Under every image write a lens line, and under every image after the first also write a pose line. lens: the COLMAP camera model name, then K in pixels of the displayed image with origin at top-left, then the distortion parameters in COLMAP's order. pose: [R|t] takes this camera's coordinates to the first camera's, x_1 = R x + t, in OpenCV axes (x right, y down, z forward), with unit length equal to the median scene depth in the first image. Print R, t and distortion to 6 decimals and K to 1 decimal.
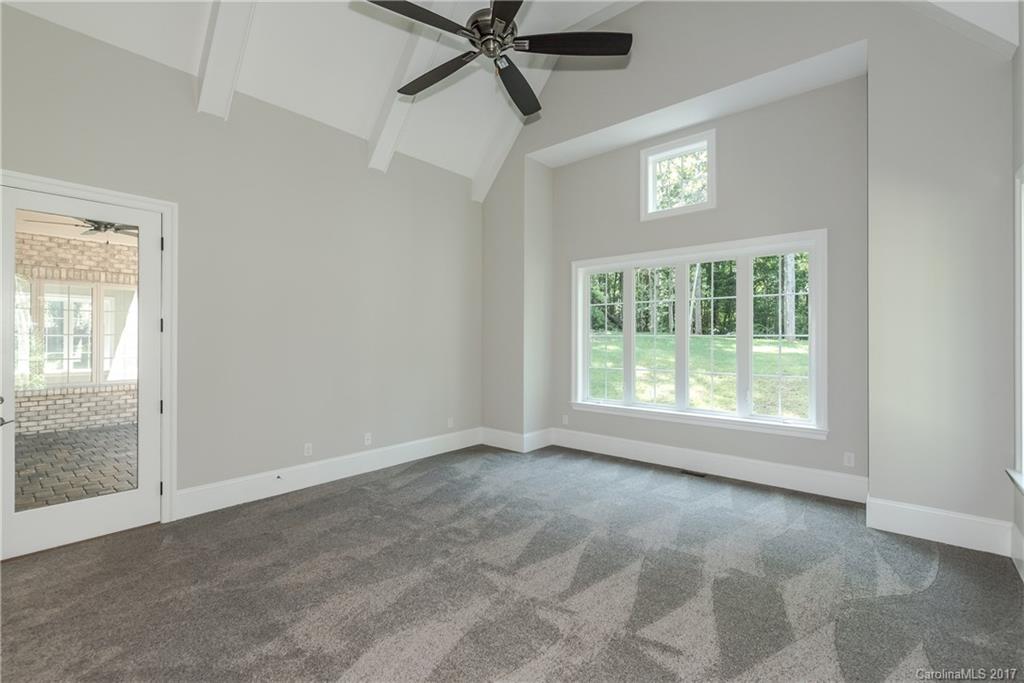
lens RADIAL K [[447.7, 0, 512.0], [0, 447.7, 341.5], [0, 0, 1]] dist [0.000262, -0.000286]
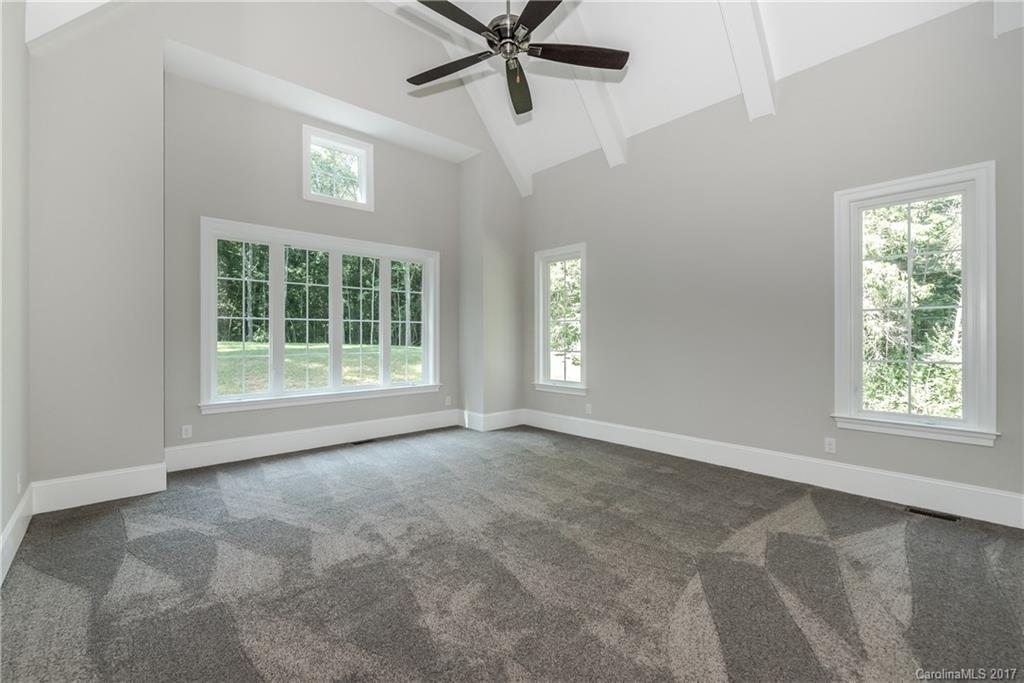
lens RADIAL K [[447.7, 0, 512.0], [0, 447.7, 341.5], [0, 0, 1]] dist [0.000262, -0.000286]
pose [[0.118074, -0.011649, 0.992936, -0.681263], [0.002631, 0.999931, 0.011419, 0.029629], [-0.993001, 0.001264, 0.118096, 0.500447]]
